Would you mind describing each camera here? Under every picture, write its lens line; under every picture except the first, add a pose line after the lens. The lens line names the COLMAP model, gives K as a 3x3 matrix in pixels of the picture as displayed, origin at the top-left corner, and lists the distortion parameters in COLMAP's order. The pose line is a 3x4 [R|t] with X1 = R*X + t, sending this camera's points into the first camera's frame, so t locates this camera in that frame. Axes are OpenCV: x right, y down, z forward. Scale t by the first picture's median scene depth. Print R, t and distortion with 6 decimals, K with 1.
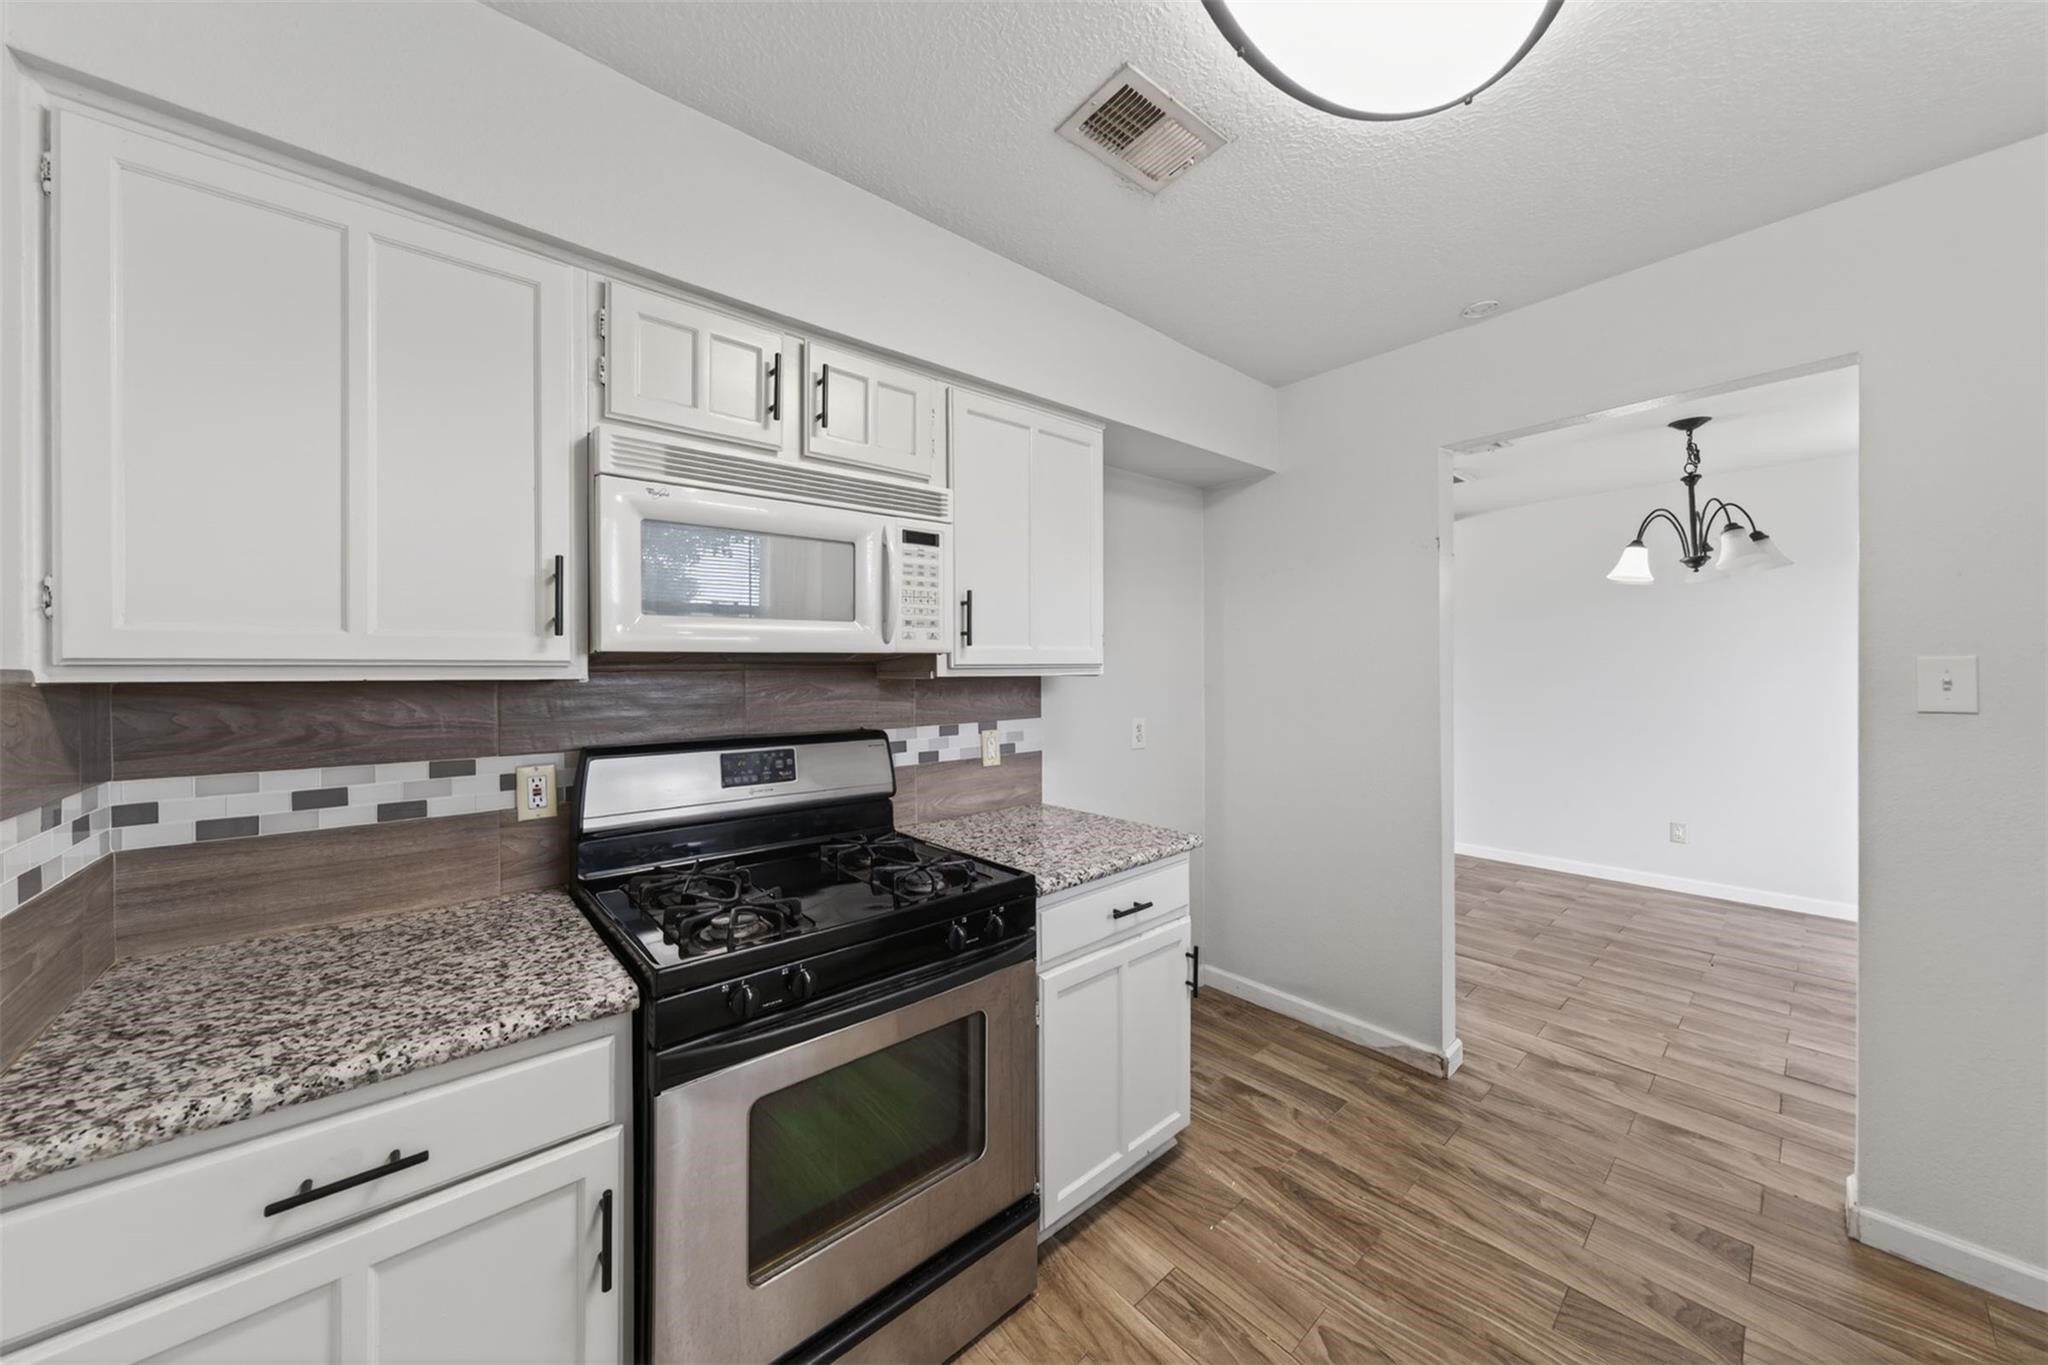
lens RADIAL K [[715.8, 0, 1033.1], [0, 715.8, 669.9], [0, 0, 1]] dist [-0.000120, 0.000053]
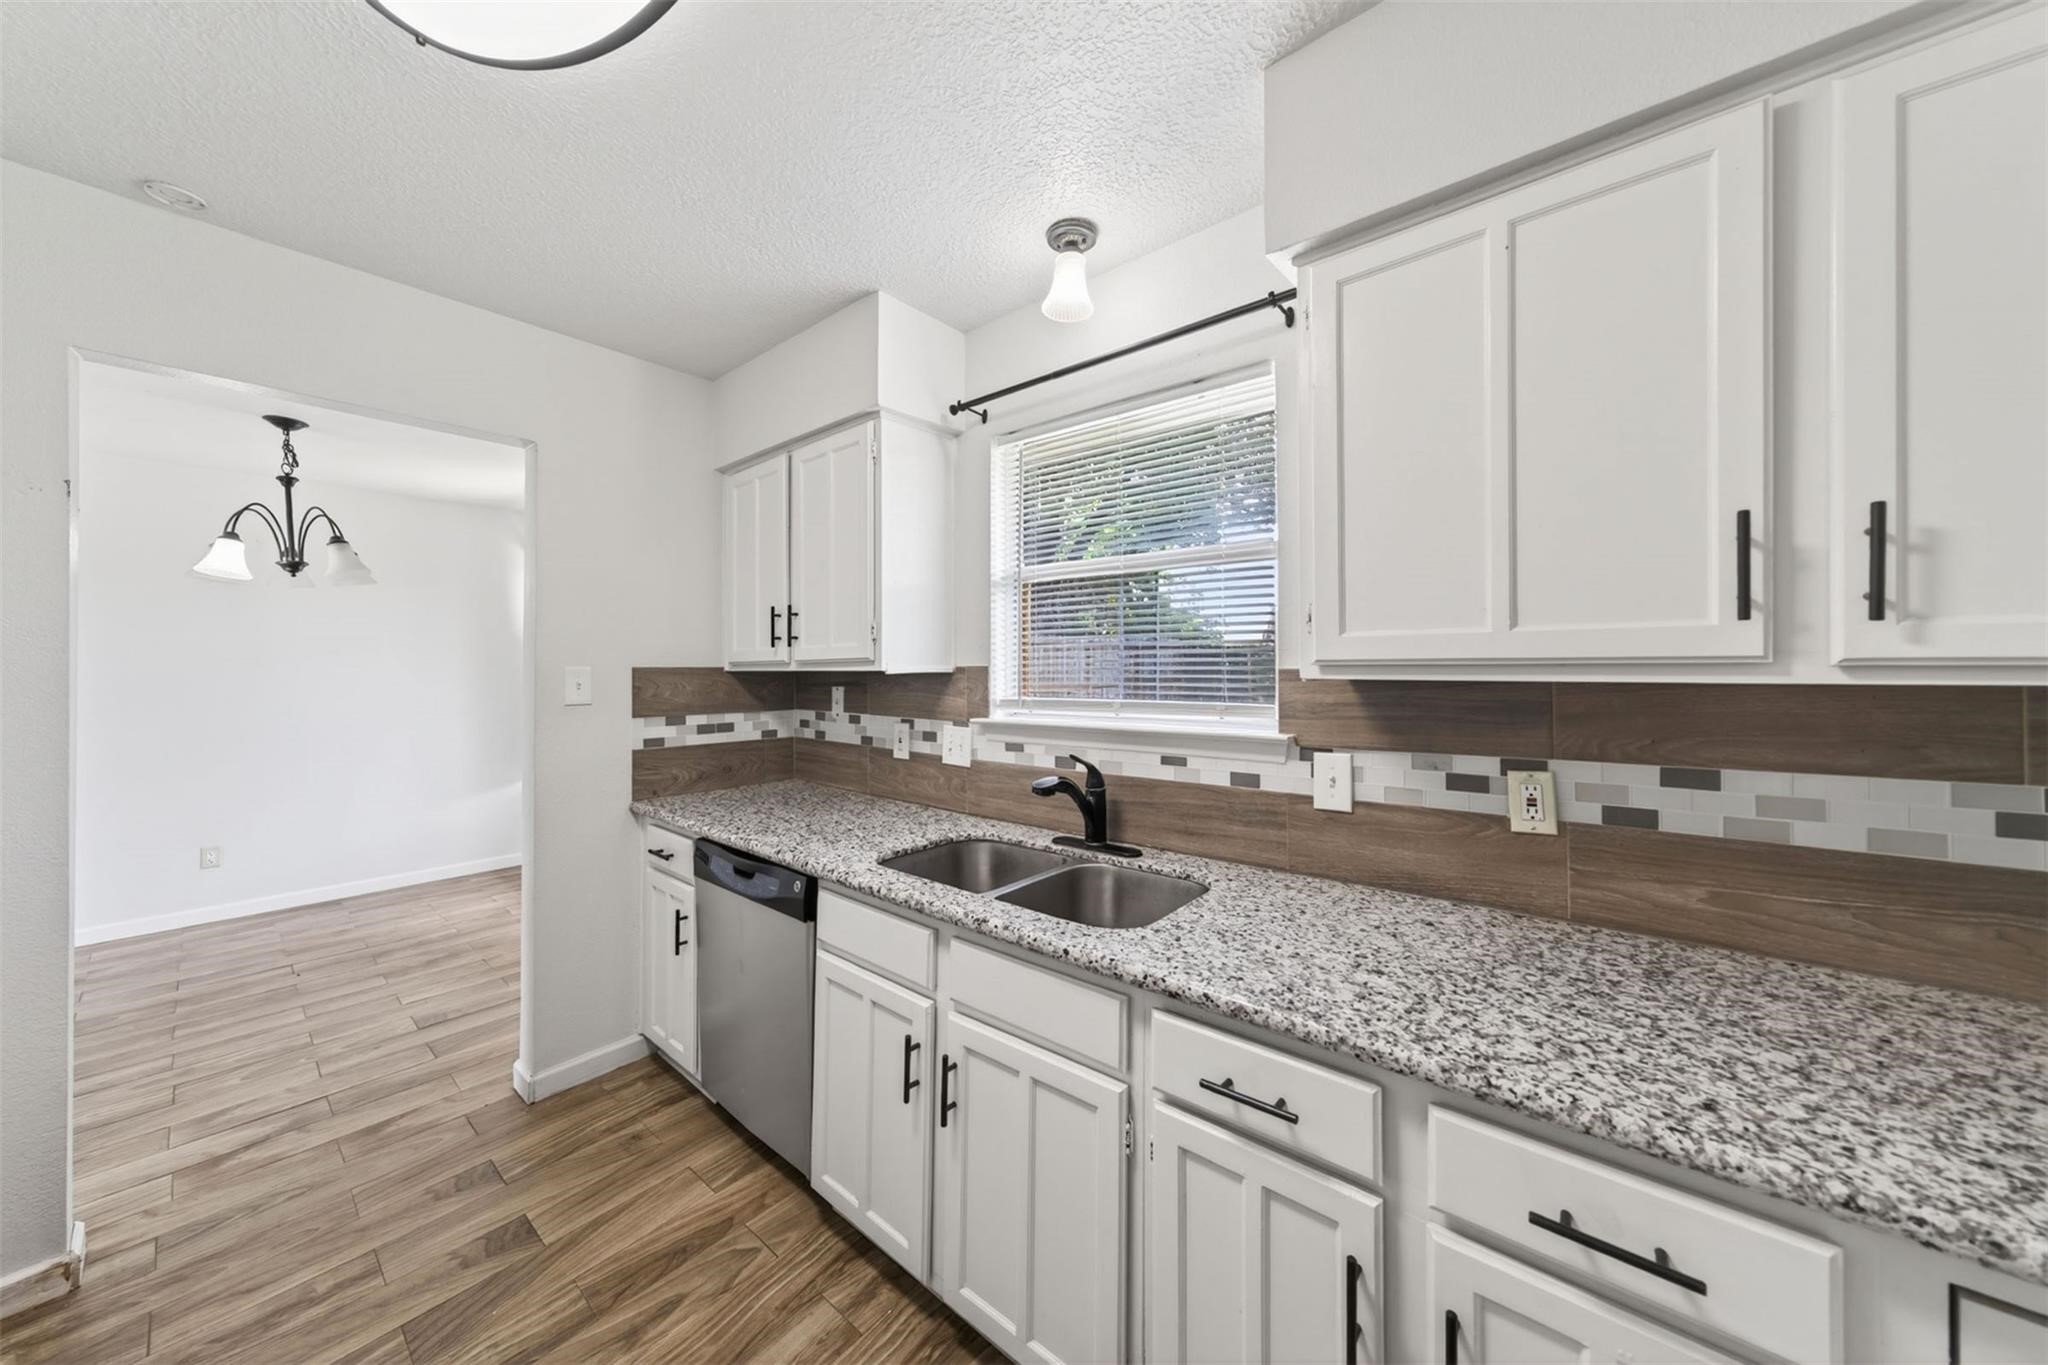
lens RADIAL K [[701.6, 0, 1005.0], [0, 701.6, 668.9], [0, 0, 1]] dist [-0.017409, 0.003257]
pose [[-0.148605, 0.003362, 0.988891, -0.192832], [0.005579, 0.999981, -0.002561, -0.004661], [-0.988881, 0.005136, -0.148621, 0.231742]]
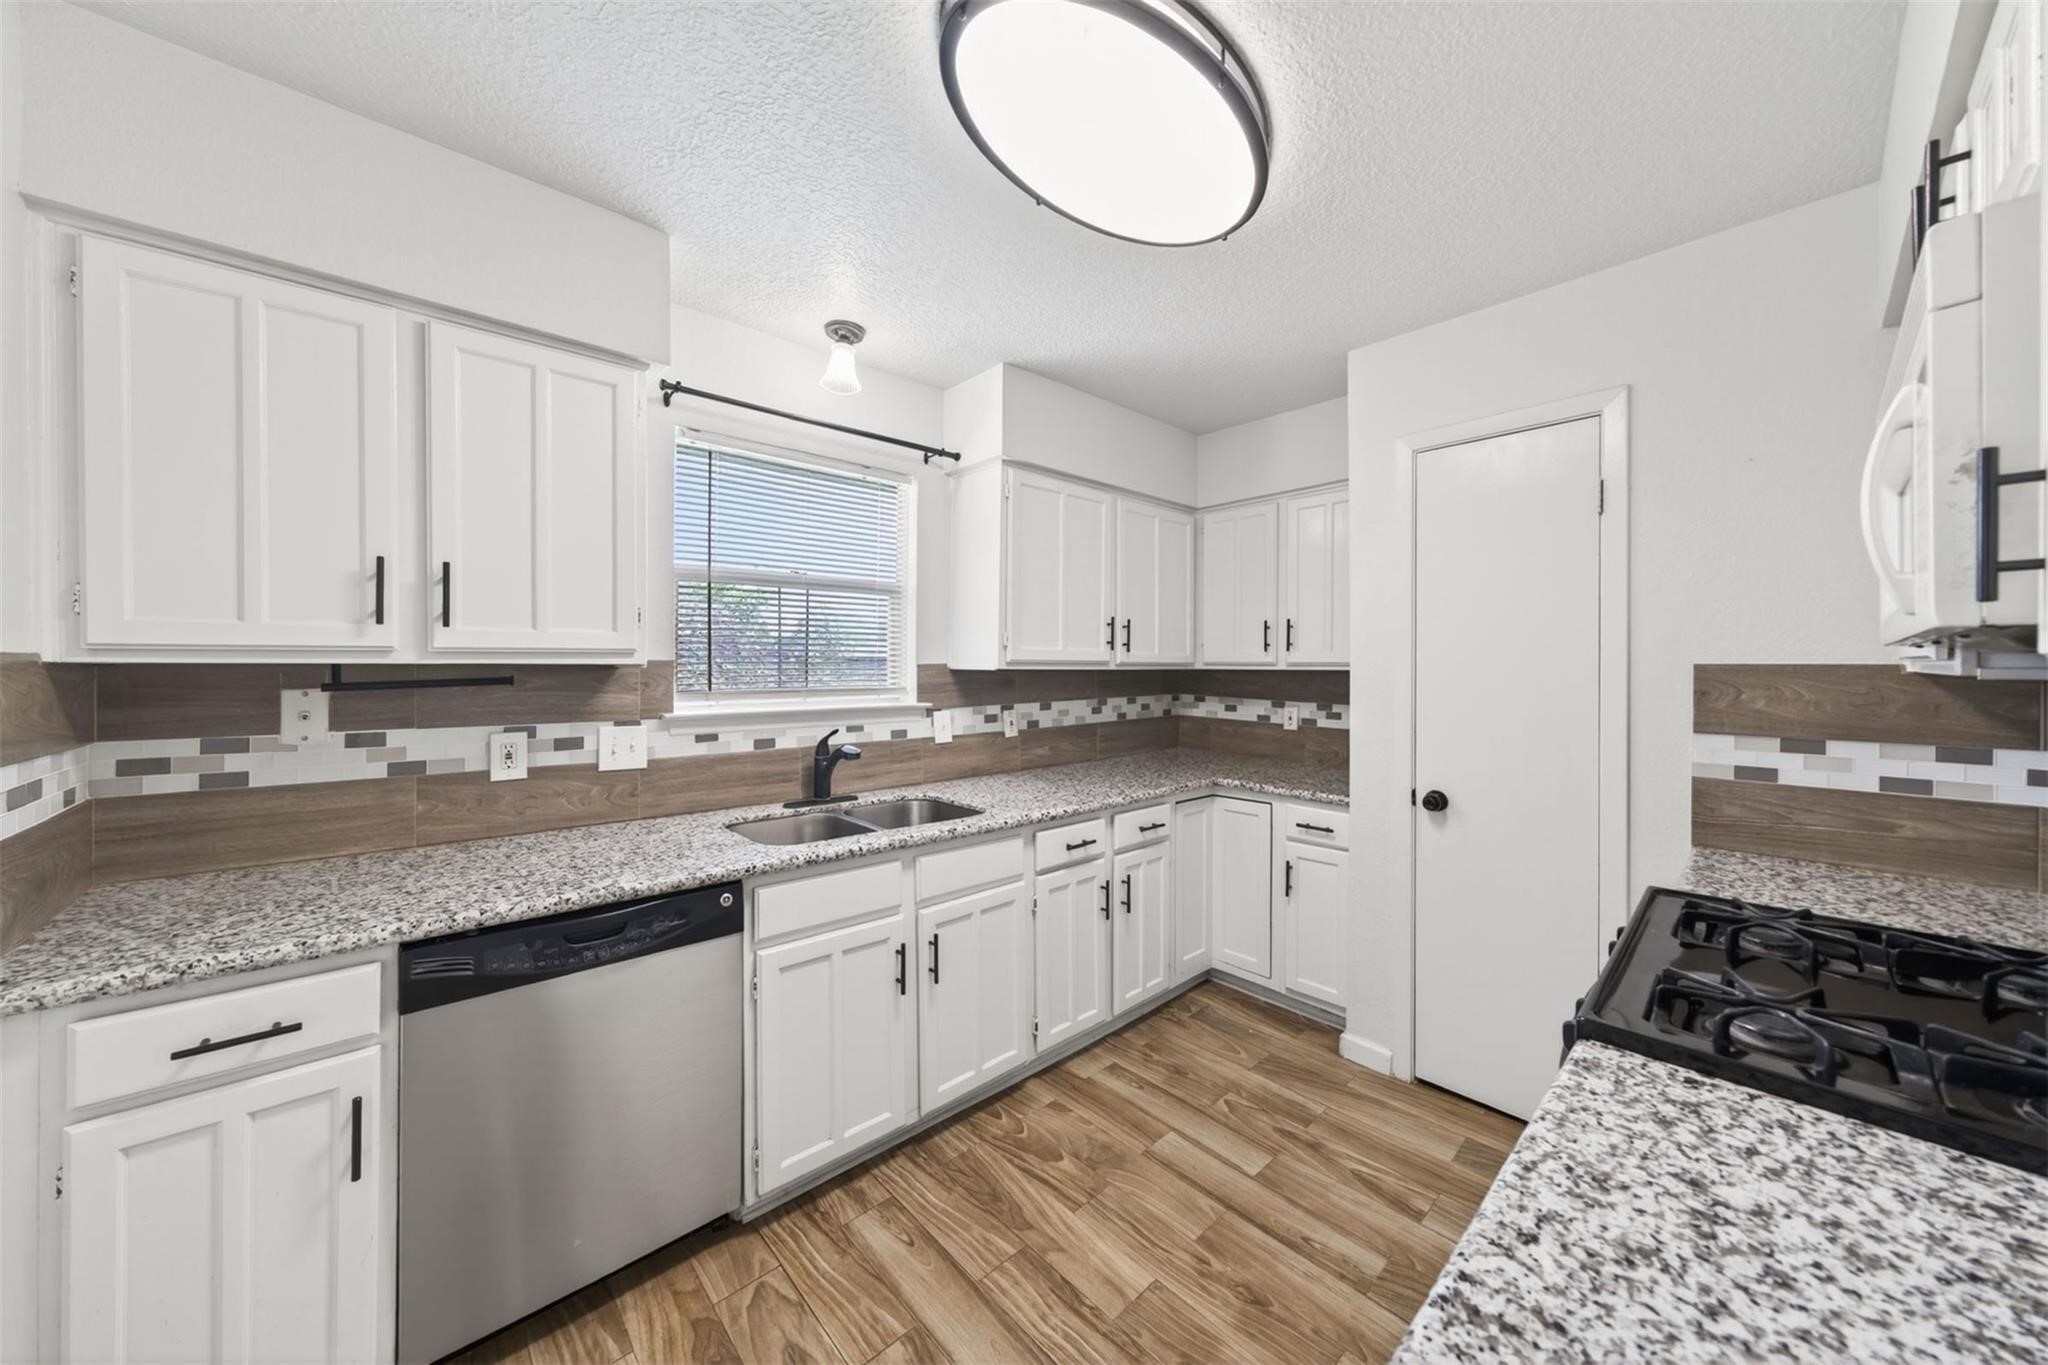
lens RADIAL K [[701.6, 0, 1005.0], [0, 701.6, 668.9], [0, 0, 1]] dist [-0.017409, 0.003257]
pose [[-0.999987, 0.003239, 0.004056, 0.305371], [0.003252, 0.999990, 0.003172, -0.001263], [-0.004045, 0.003185, -0.999987, 1.035081]]
